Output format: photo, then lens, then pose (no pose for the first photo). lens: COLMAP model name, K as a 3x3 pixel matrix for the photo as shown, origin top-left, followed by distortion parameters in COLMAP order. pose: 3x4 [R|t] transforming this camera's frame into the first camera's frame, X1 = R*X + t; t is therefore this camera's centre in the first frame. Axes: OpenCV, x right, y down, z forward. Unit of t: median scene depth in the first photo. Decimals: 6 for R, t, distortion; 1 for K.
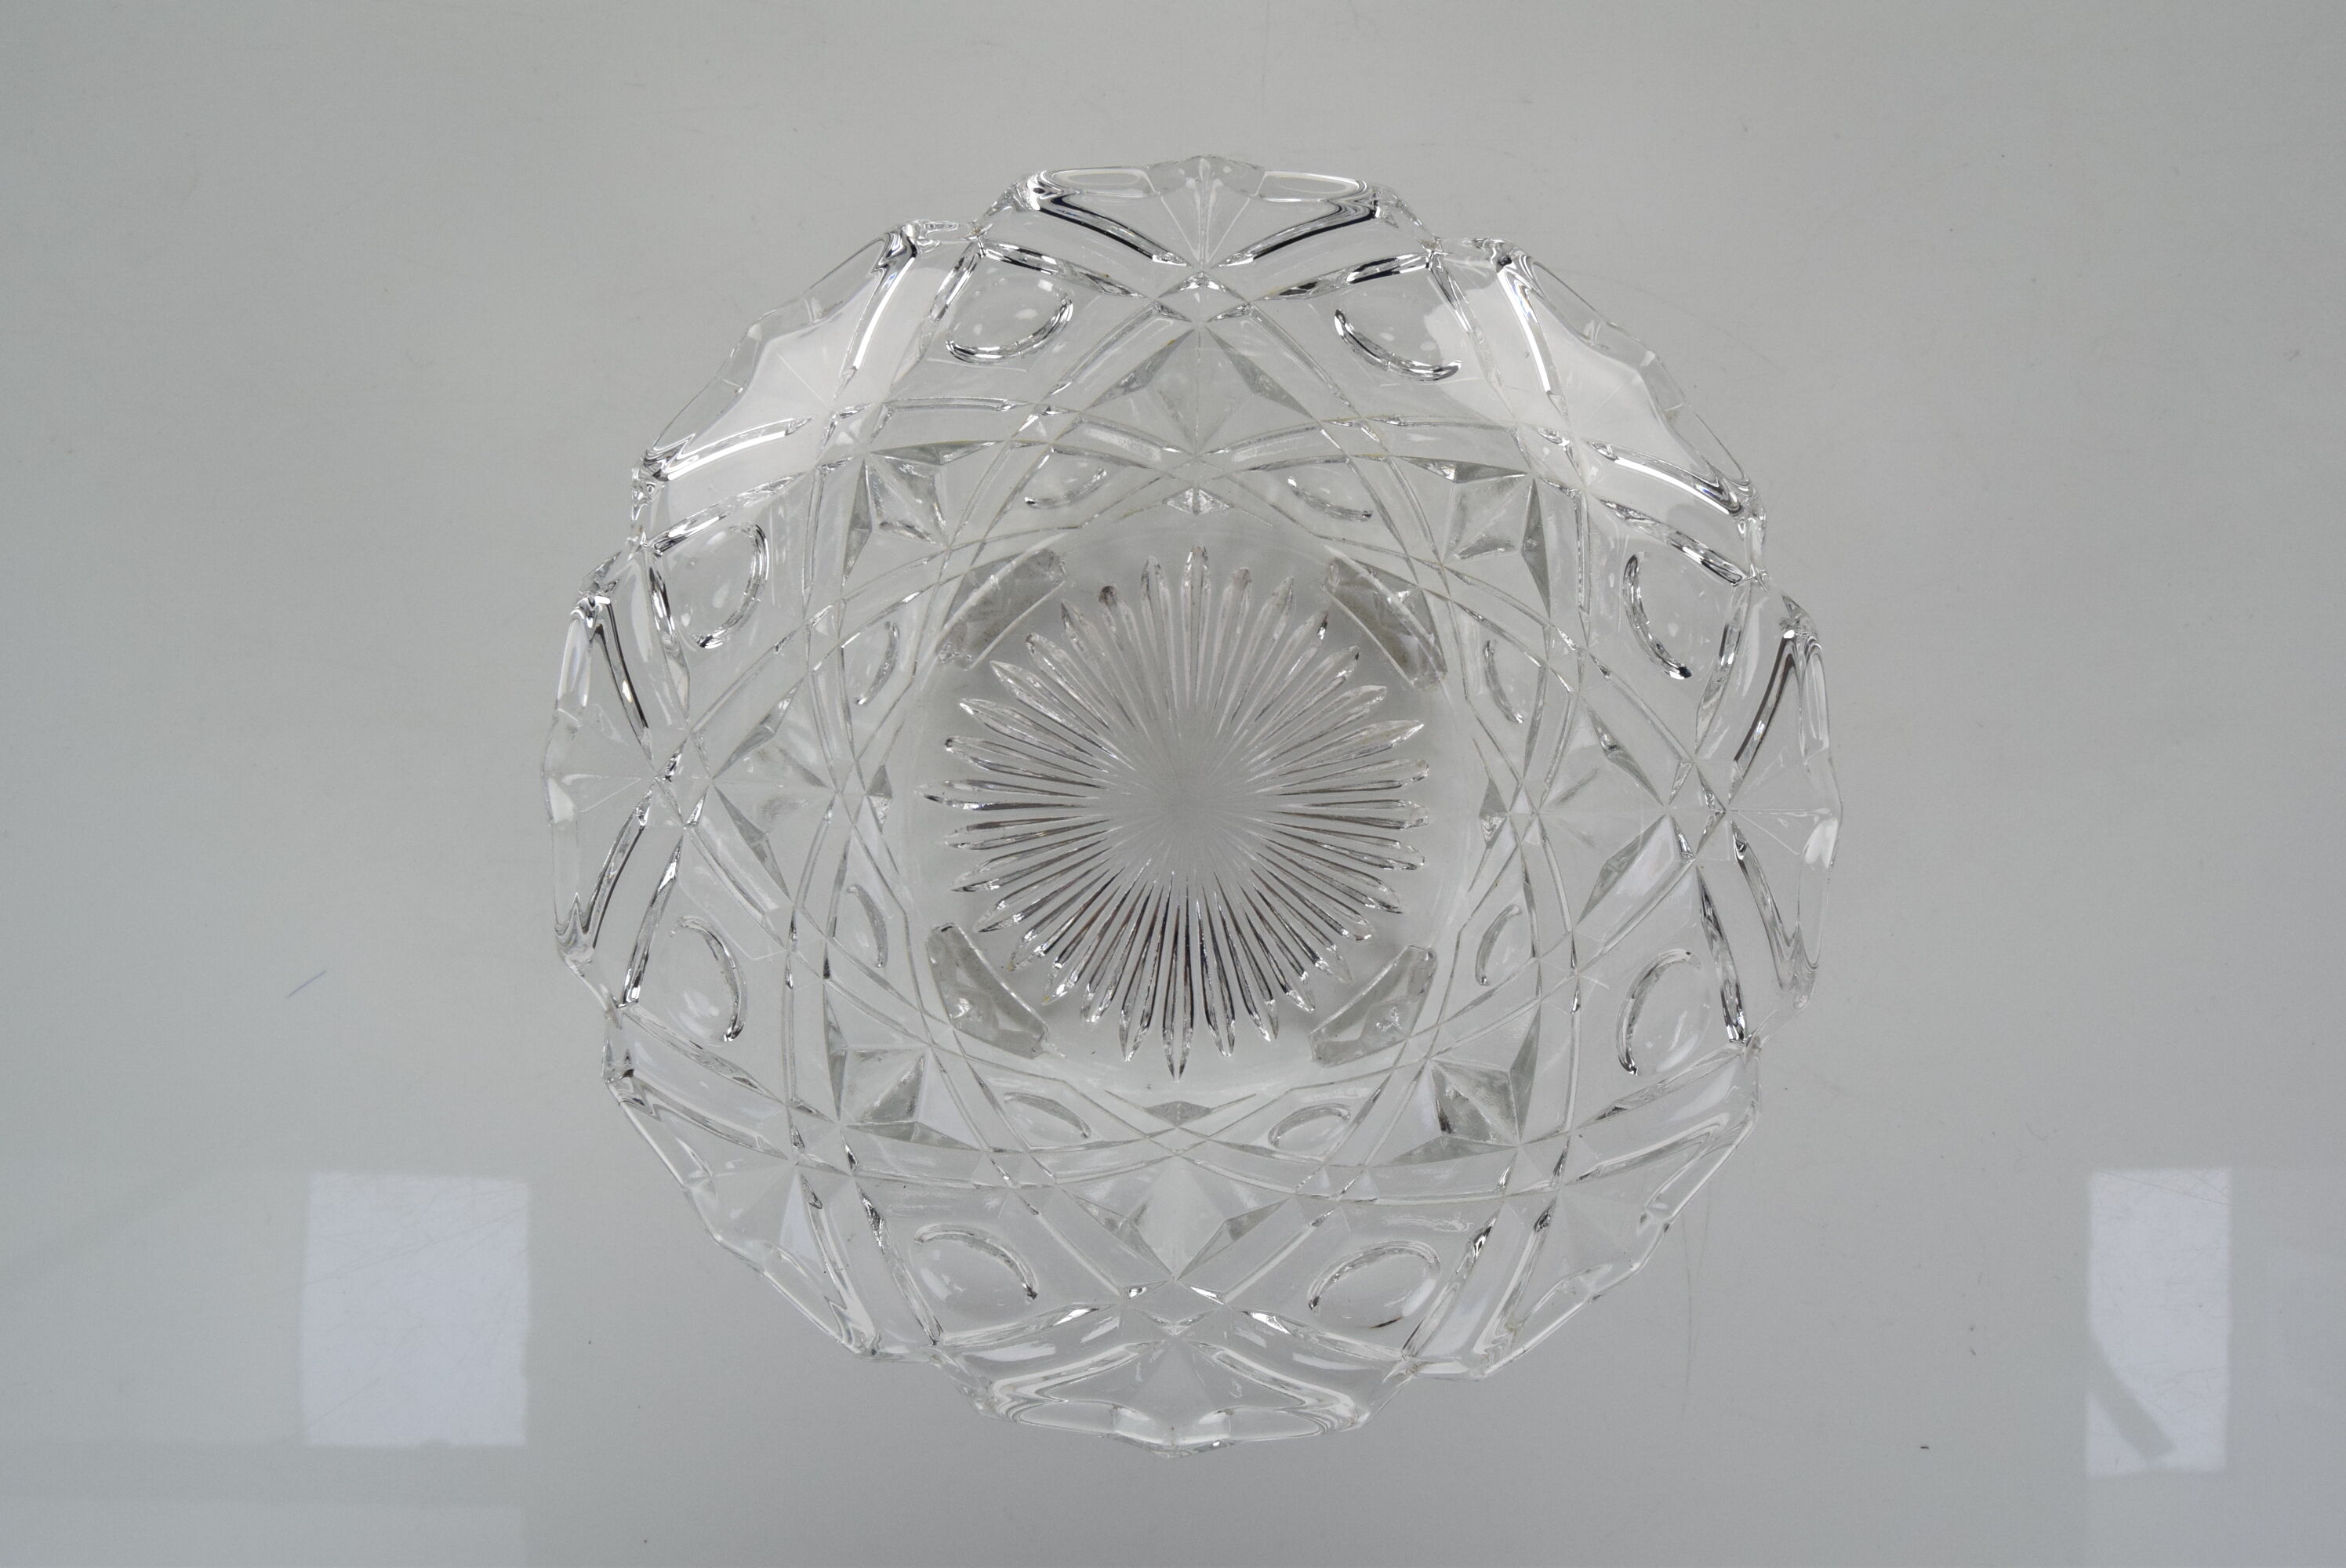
lens RADIAL K [[1782.0, 0, 1165.7], [0, 1782.0, 789.3], [0, 0, 1]] dist [-0.010473, -0.003633]
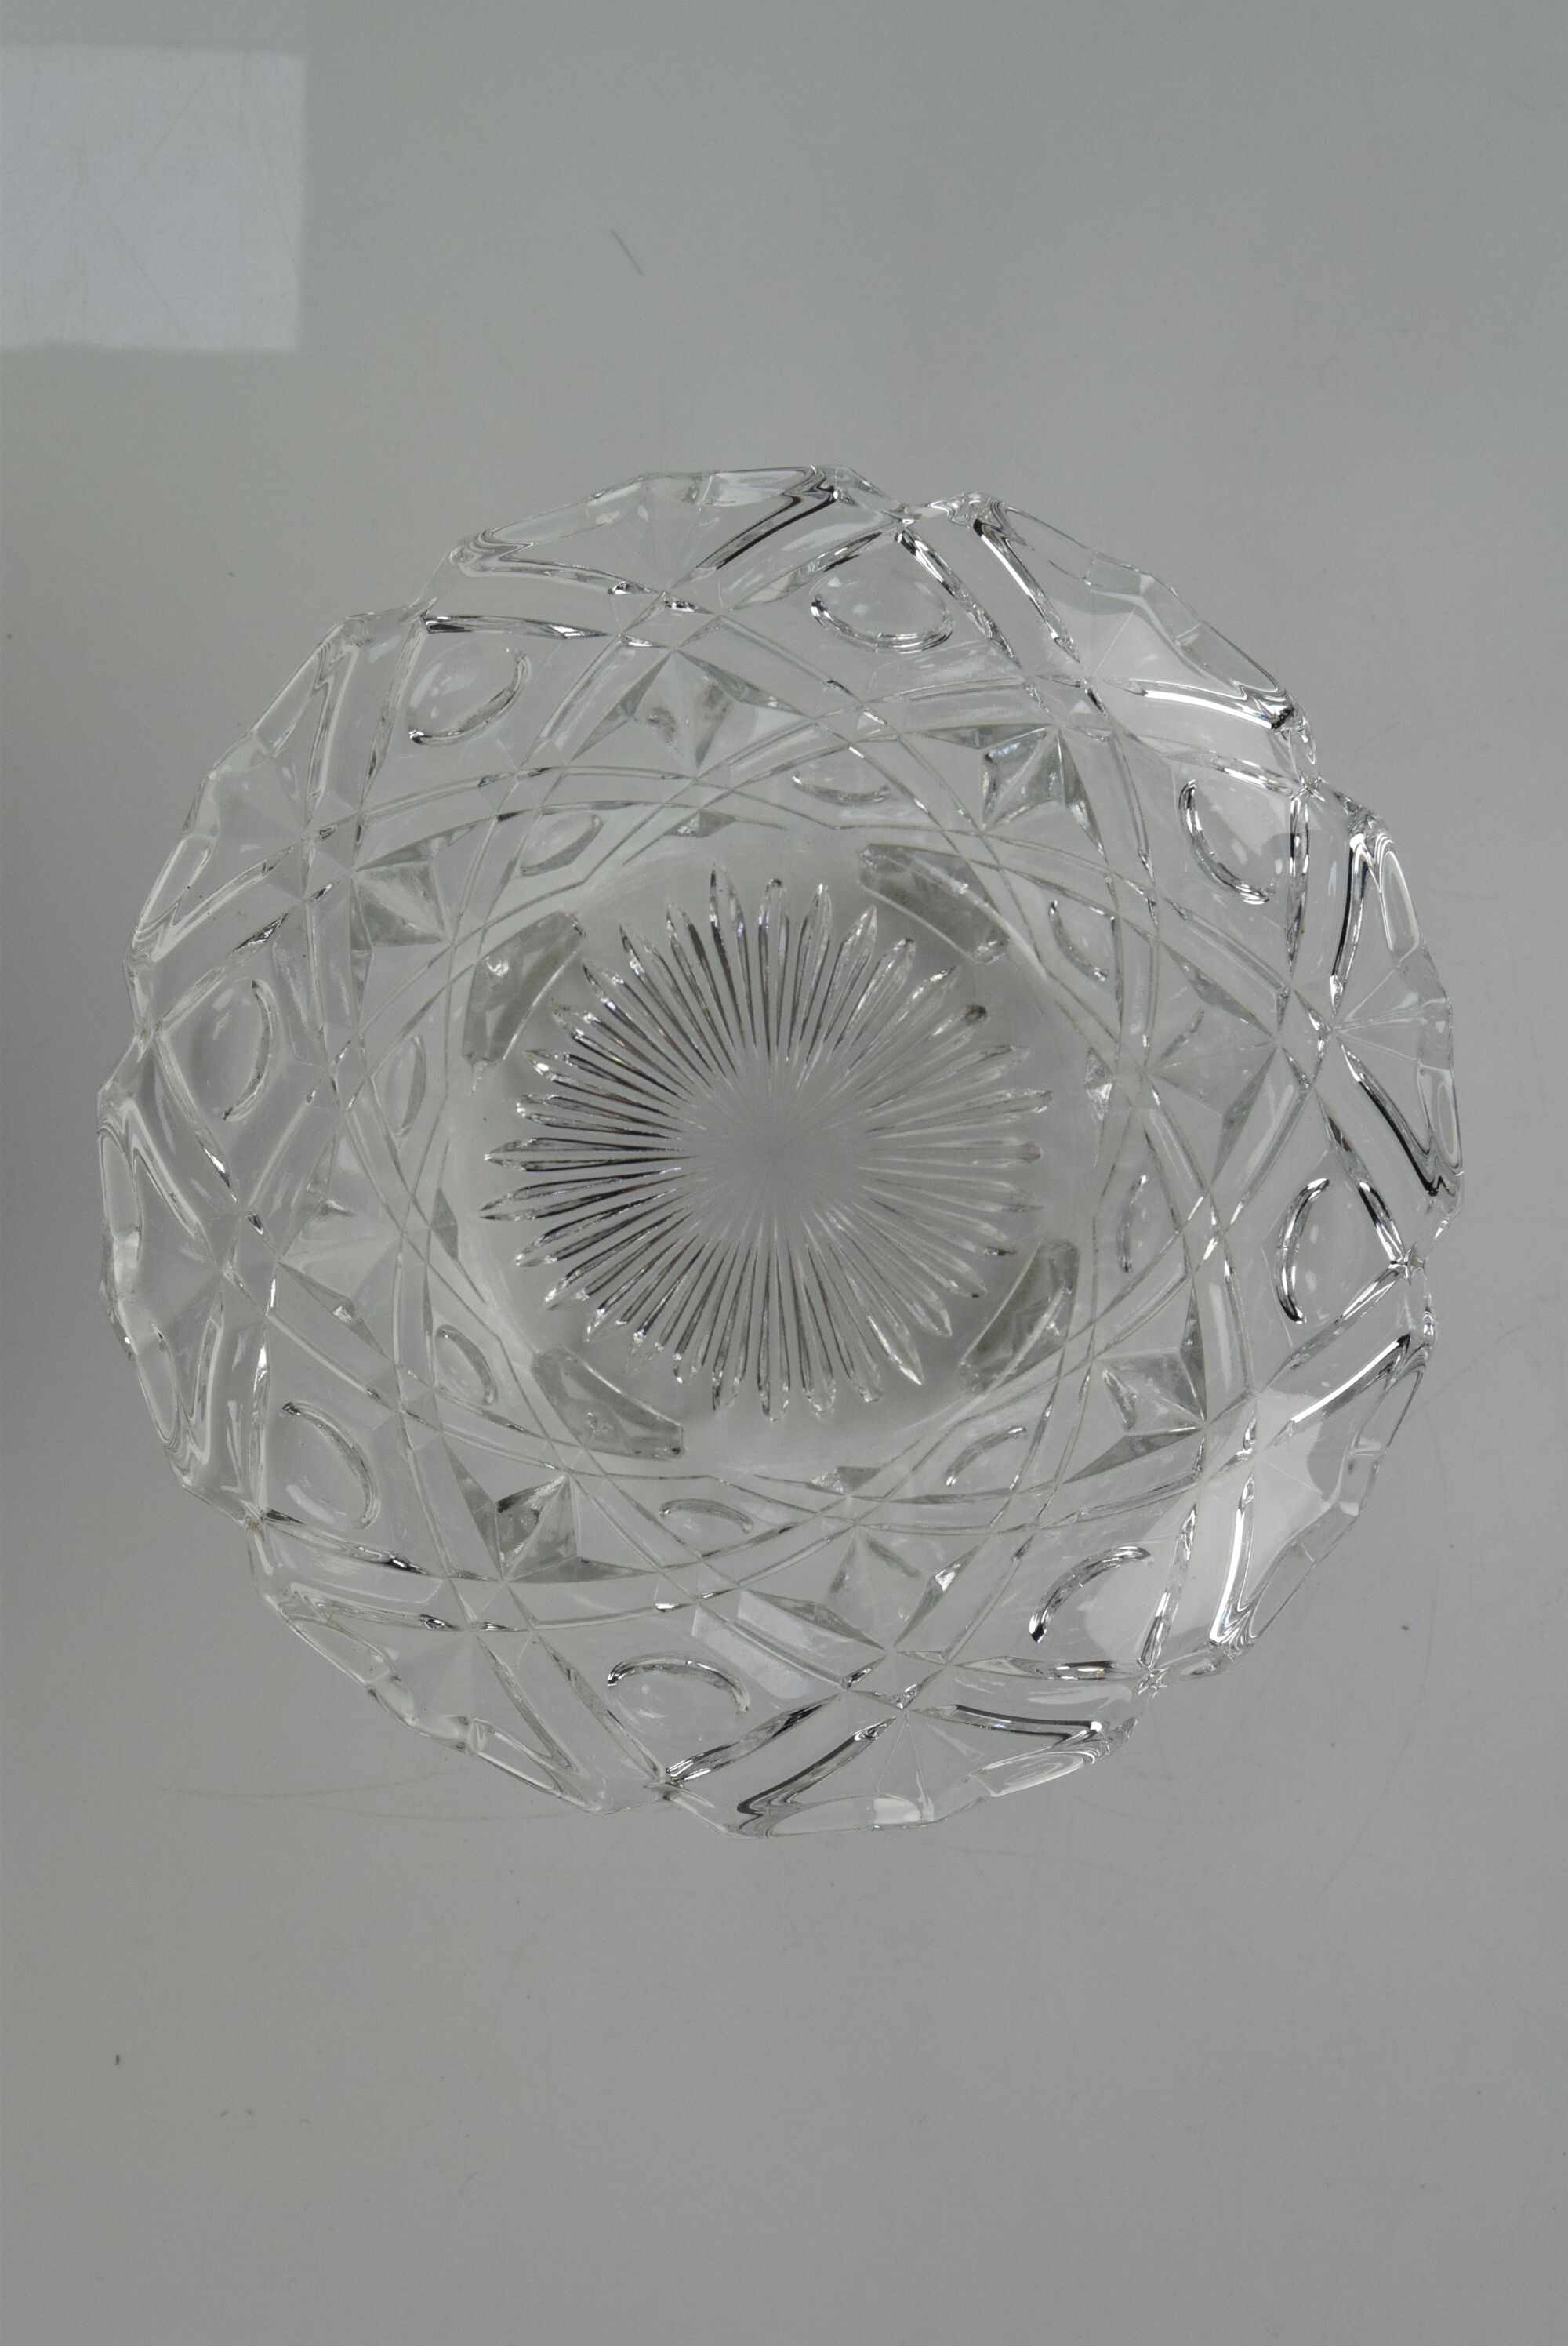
lens RADIAL K [[2304.4, 0, 791.3], [0, 2304.4, 1178.9], [0, 0, 1]] dist [0.006070, 0.000000]
pose [[0.240373, 0.970553, 0.015751, 0.008564], [-0.970680, 0.240350, 0.003422, -0.001221], [-0.000464, -0.016112, 0.999870, -0.188679]]
